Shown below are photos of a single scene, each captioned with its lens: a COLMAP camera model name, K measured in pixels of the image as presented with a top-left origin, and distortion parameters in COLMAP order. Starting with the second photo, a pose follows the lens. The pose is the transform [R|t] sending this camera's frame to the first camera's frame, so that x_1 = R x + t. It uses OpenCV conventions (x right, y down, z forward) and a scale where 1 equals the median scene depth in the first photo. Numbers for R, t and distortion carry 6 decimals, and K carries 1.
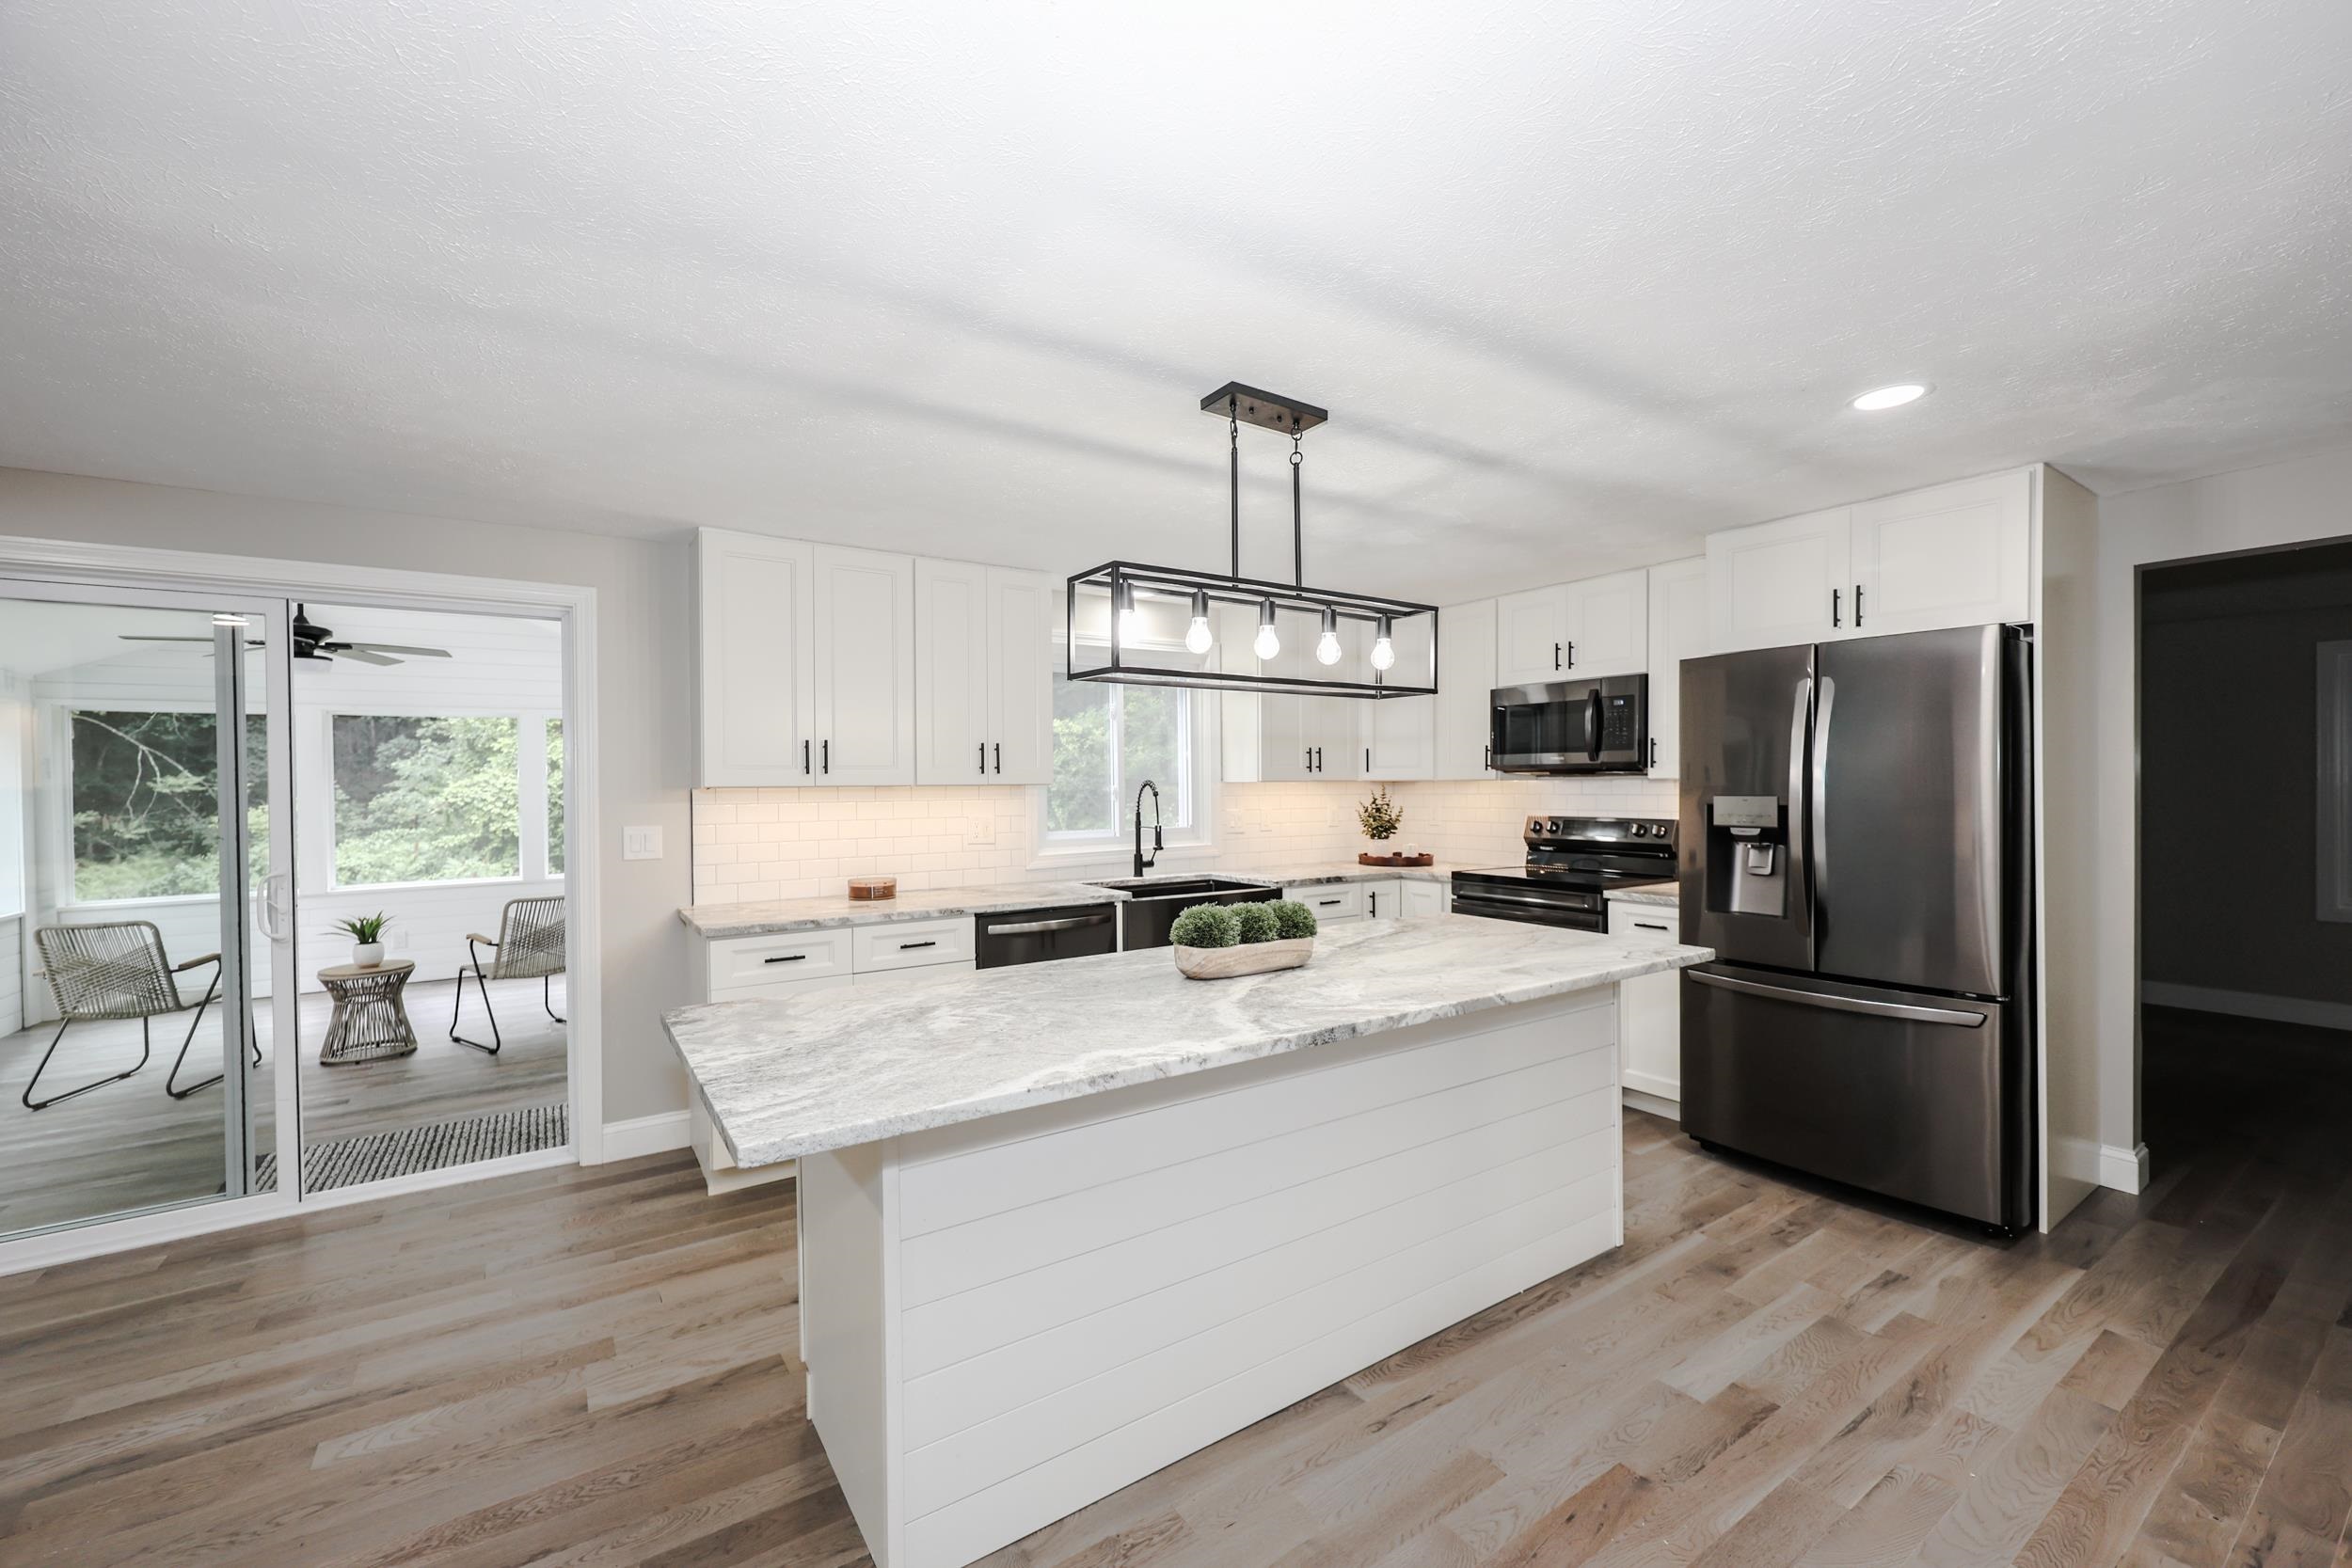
lens RADIAL K [[941.8, 0, 1161.3], [0, 941.8, 794.3], [0, 0, 1]] dist [-0.002466, -0.000120]
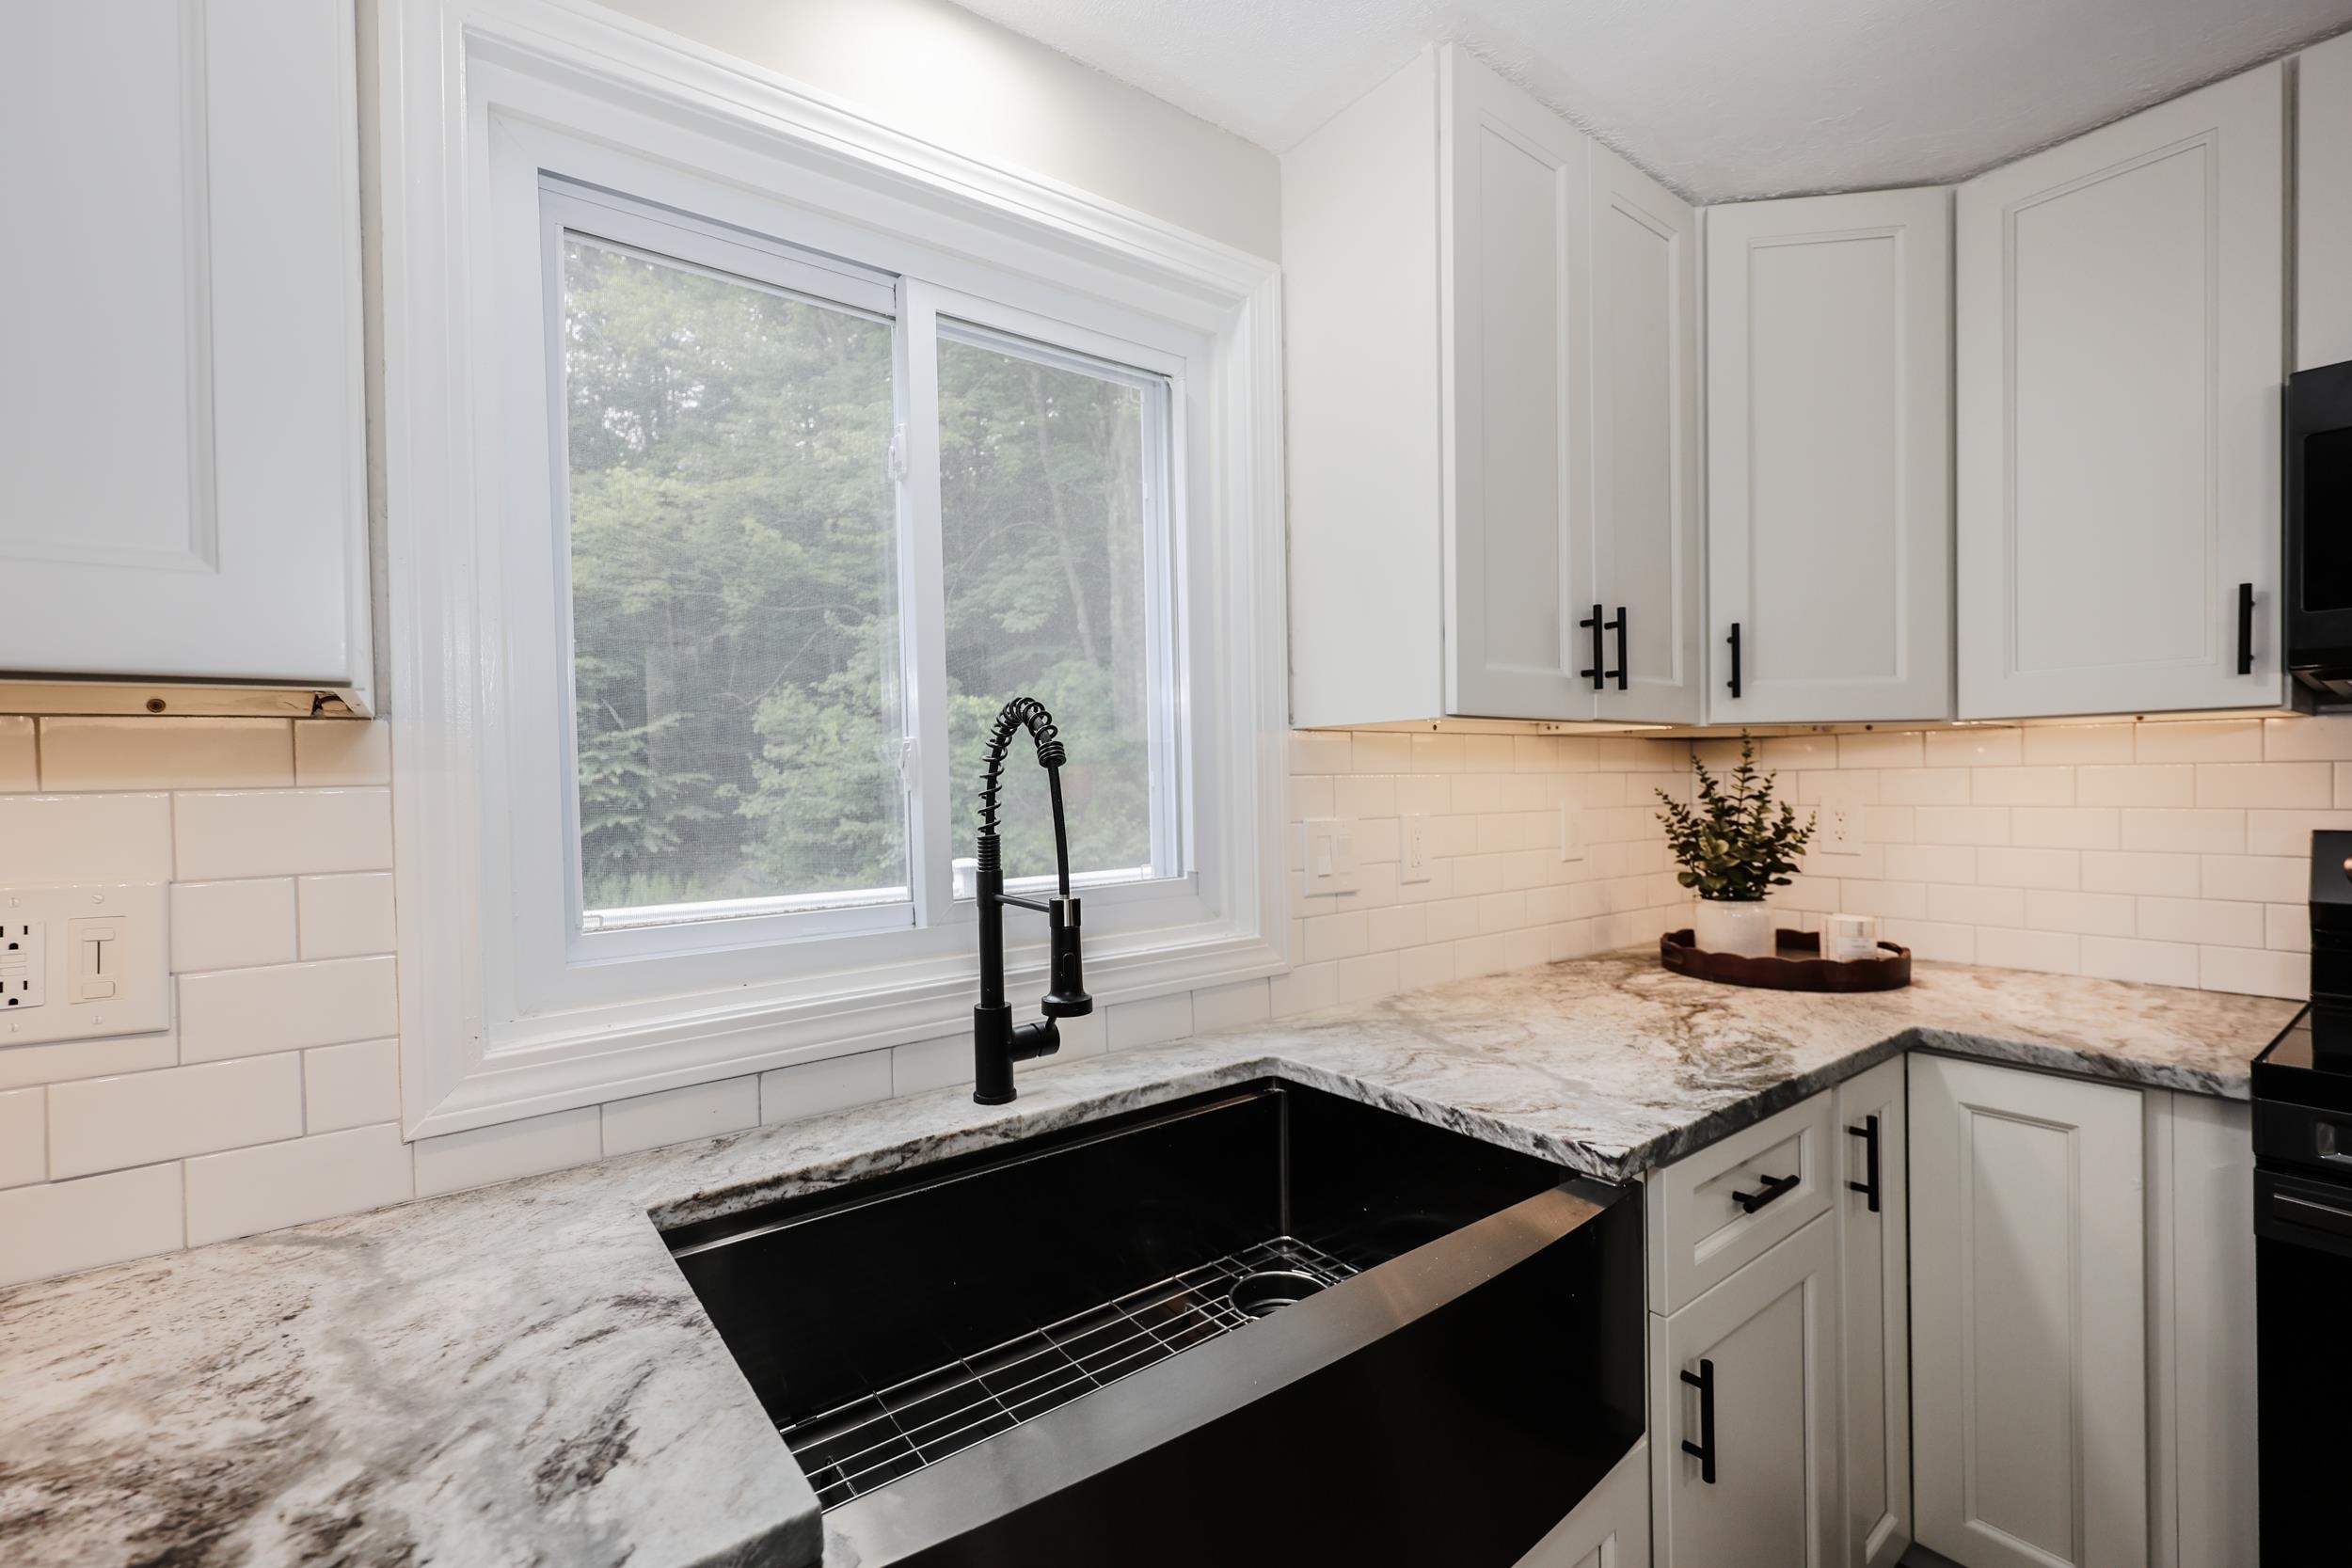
lens RADIAL K [[1013.0, 0, 1177.1], [0, 1013.0, 792.0], [0, 0, 1]] dist [0.002880, 0.000551]
pose [[0.997961, -0.010868, 0.062901, 0.007565], [0.010912, 0.999940, -0.000346, 0.007483], [-0.062893, 0.001032, 0.998020, 0.718646]]
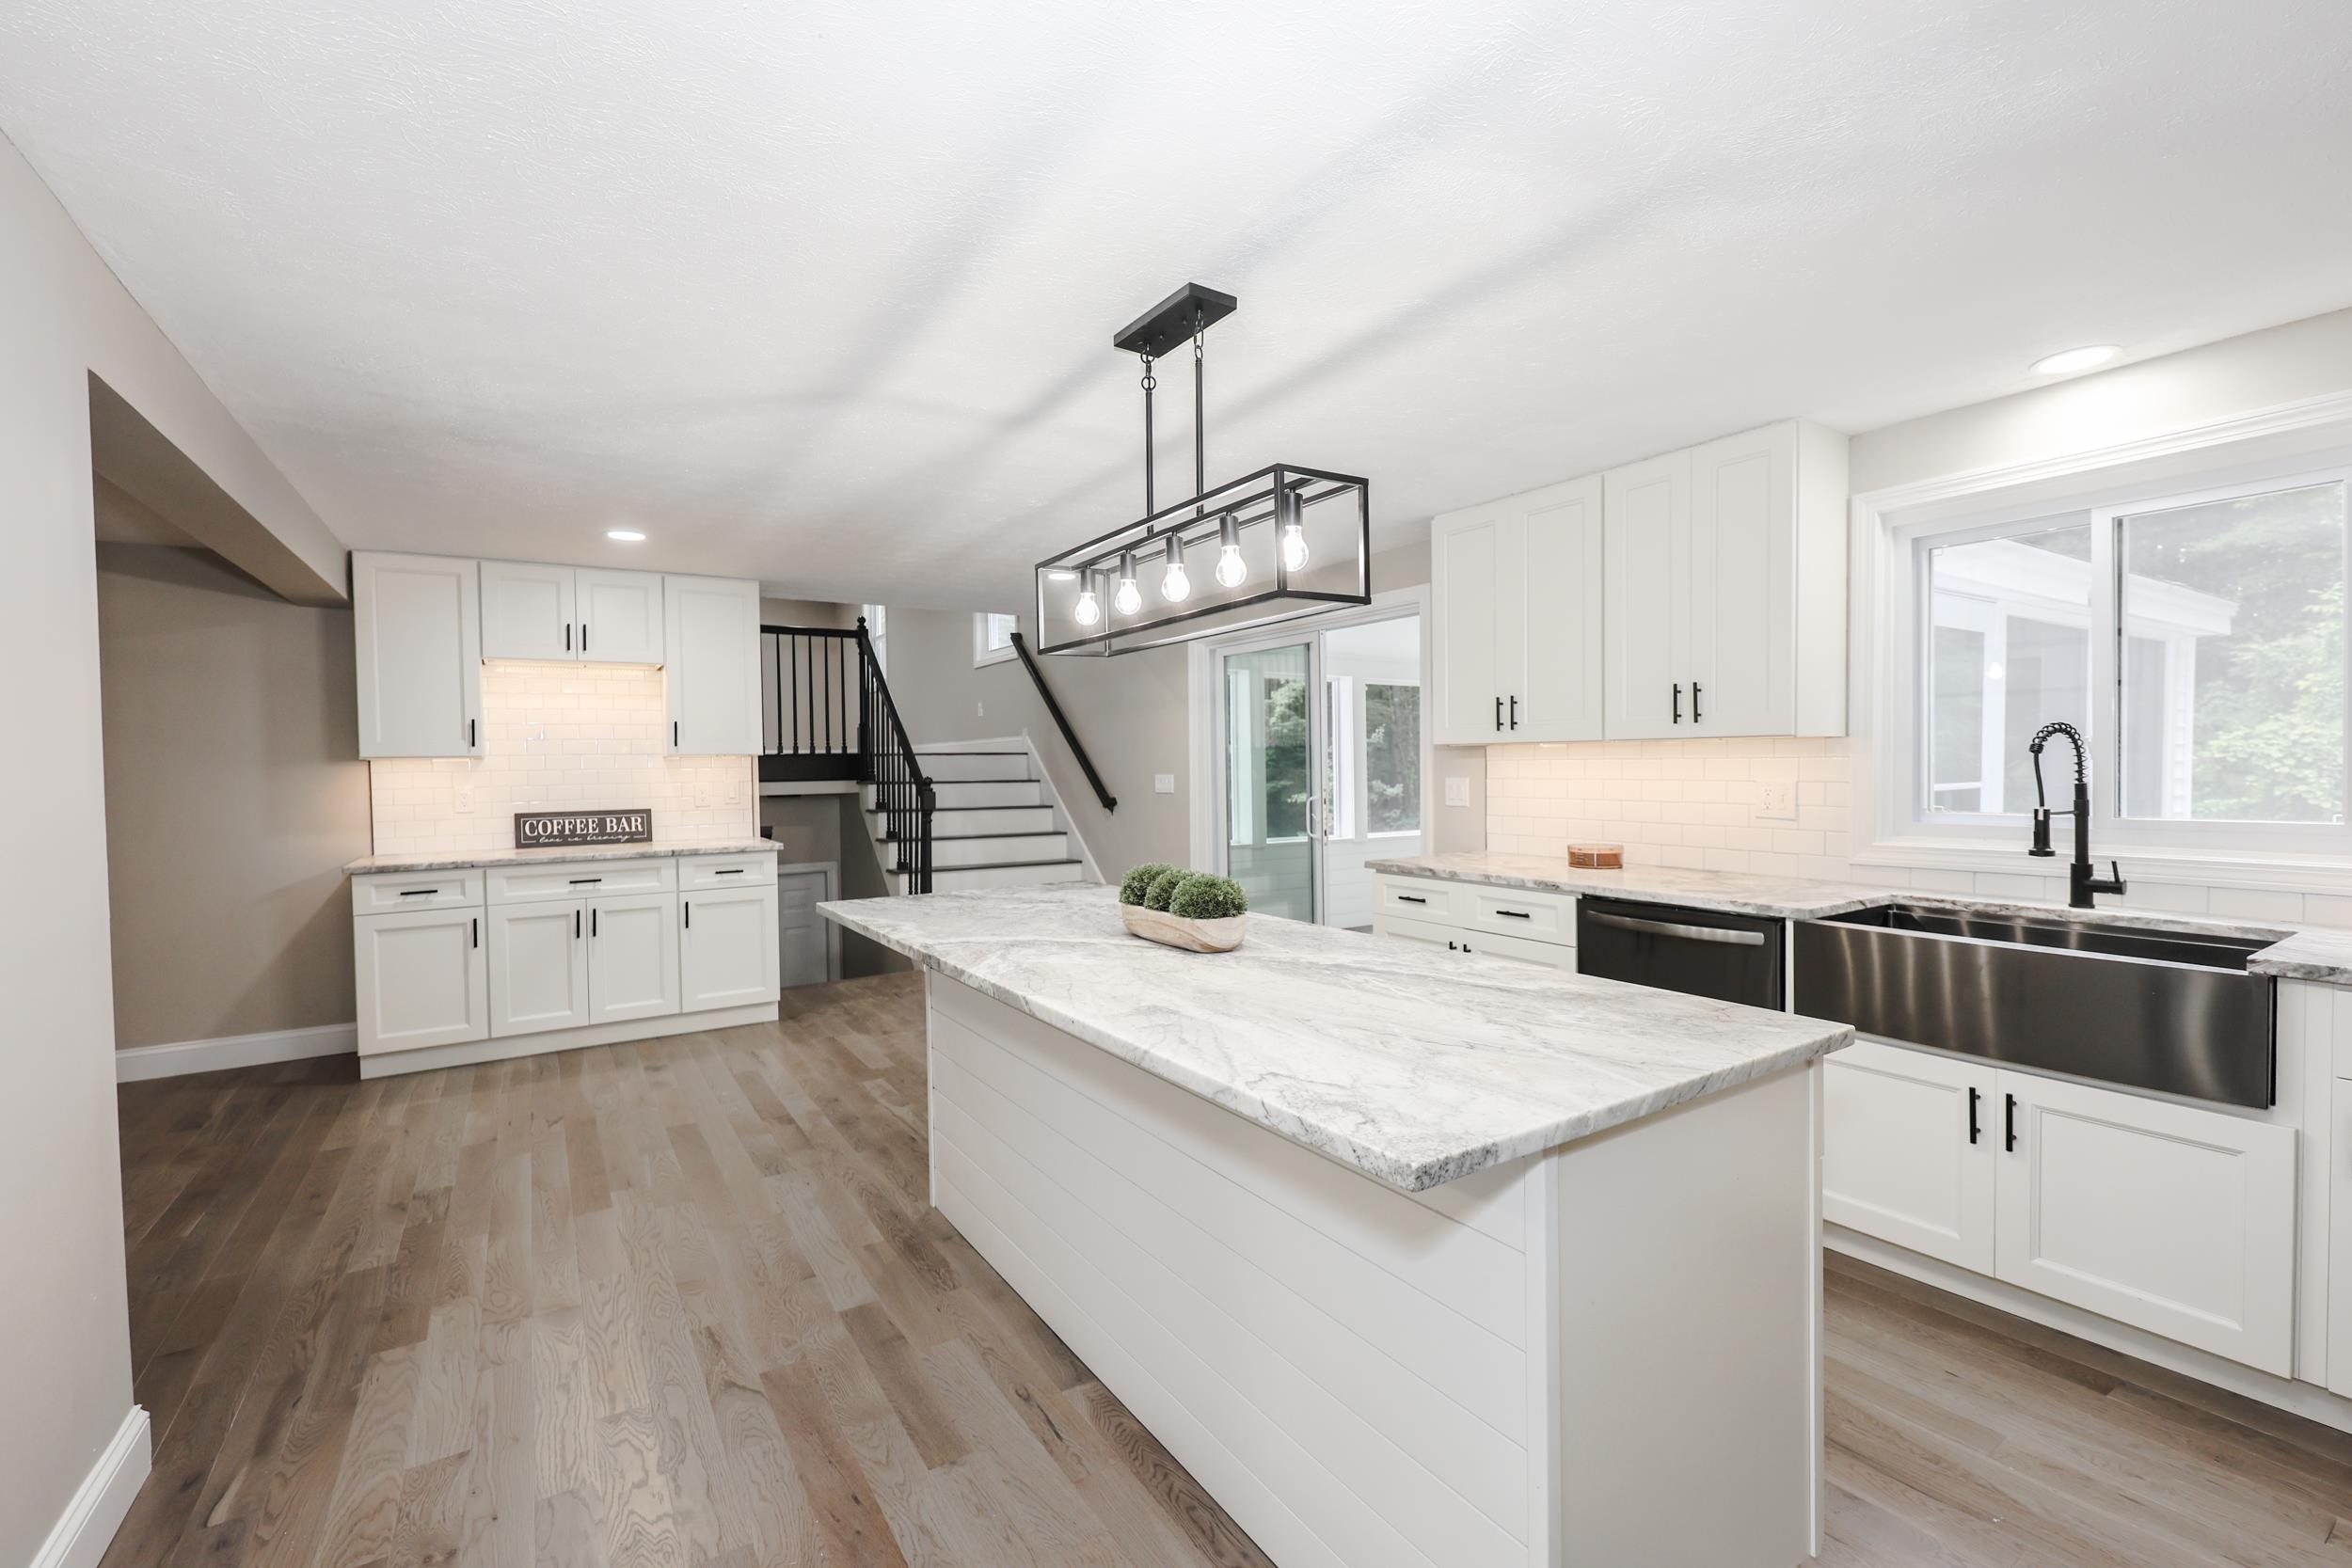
lens RADIAL K [[1002.9, 0, 1168.5], [0, 1002.9, 792.4], [0, 0, 1]] dist [-0.004530, -0.000202]
pose [[-0.012457, 0.040276, -0.999111, 0.525848], [0.003134, 0.999185, 0.040240, -0.000055], [0.999918, -0.002630, -0.012573, 0.490457]]
